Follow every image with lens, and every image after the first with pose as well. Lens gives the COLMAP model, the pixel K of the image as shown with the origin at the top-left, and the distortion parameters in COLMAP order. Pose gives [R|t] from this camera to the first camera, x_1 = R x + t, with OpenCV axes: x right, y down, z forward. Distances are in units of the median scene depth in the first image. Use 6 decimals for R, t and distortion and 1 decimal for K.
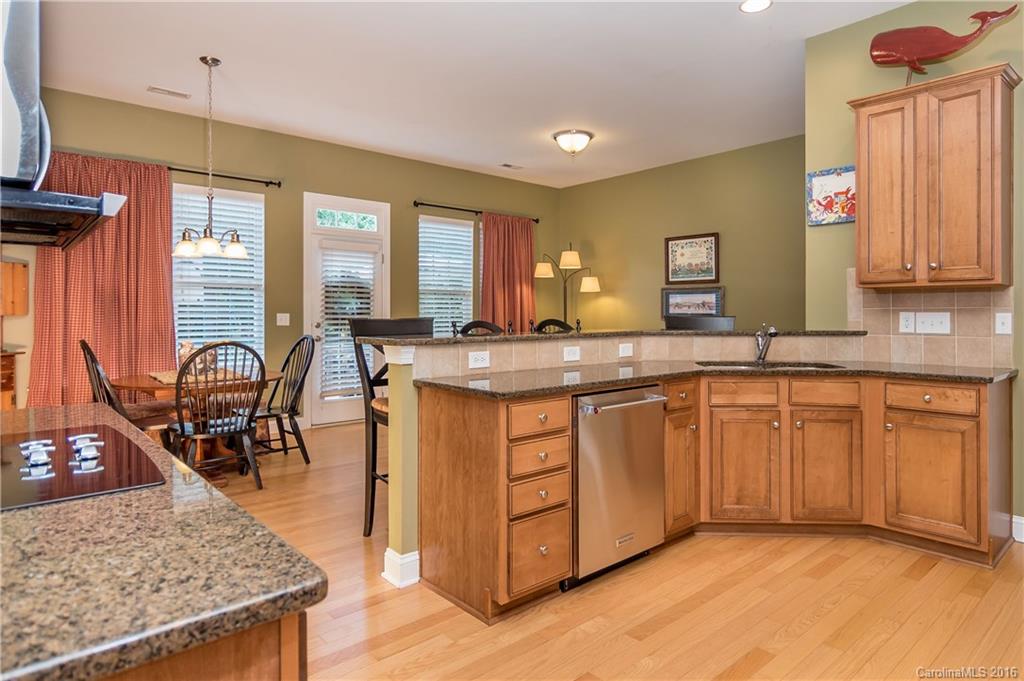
lens RADIAL K [[600.3, 0, 557.2], [0, 600.3, 318.7], [0, 0, 1]] dist [-0.039714, -0.000678]
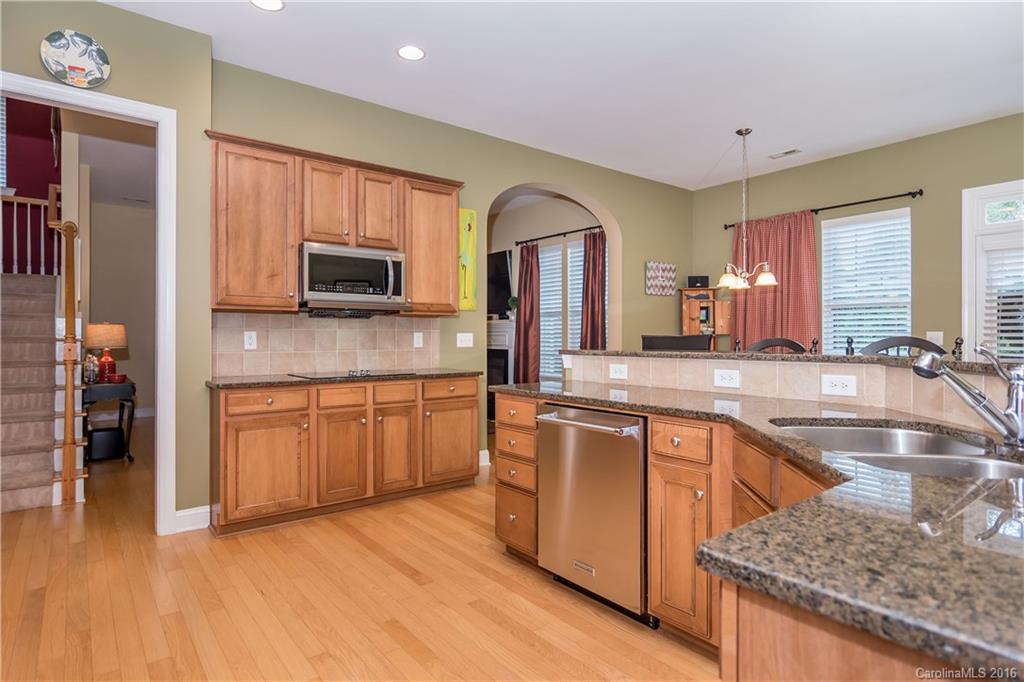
lens RADIAL K [[562.8, 0, 513.1], [0, 562.8, 335.6], [0, 0, 1]] dist [0.014320, 0.000305]
pose [[-0.081003, -0.000196, -0.996714, 0.797606], [-0.005231, 0.999986, 0.000228, 0.000380], [0.996700, 0.005232, -0.081003, 0.745226]]
